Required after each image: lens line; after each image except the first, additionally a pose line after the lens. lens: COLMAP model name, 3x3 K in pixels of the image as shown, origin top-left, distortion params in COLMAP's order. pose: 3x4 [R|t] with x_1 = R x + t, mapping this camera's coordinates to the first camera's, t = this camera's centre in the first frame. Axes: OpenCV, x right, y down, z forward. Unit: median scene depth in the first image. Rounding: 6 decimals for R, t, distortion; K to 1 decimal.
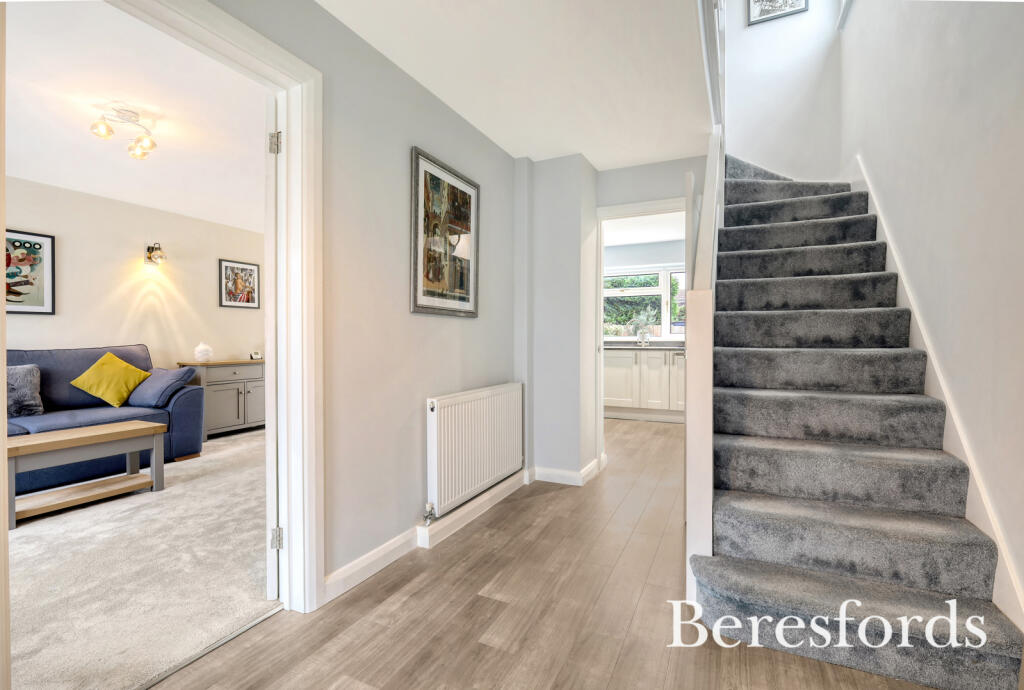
lens RADIAL K [[447.3, 0, 515.5], [0, 447.3, 342.7], [0, 0, 1]] dist [-0.000059, 0.000038]
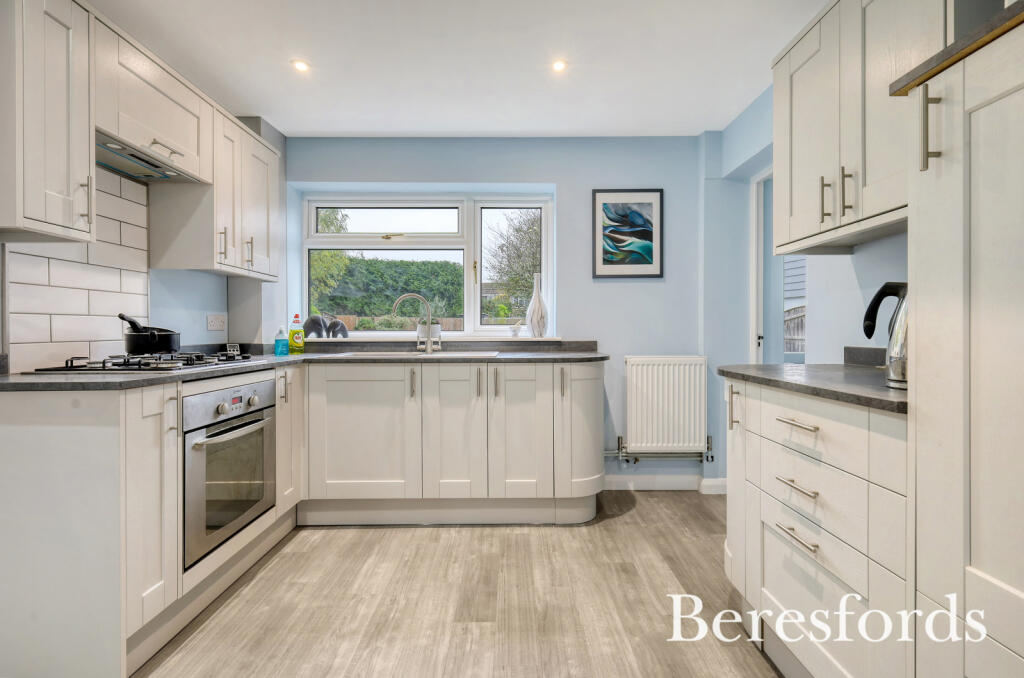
lens RADIAL K [[447.3, 0, 512.7], [0, 447.3, 334.7], [0, 0, 1]] dist [-0.000059, 0.000038]
pose [[0.896722, -0.006165, 0.442552, 0.168042], [0.007405, 0.999972, -0.001074, -0.009008], [-0.442533, 0.004240, 0.896742, 0.579975]]
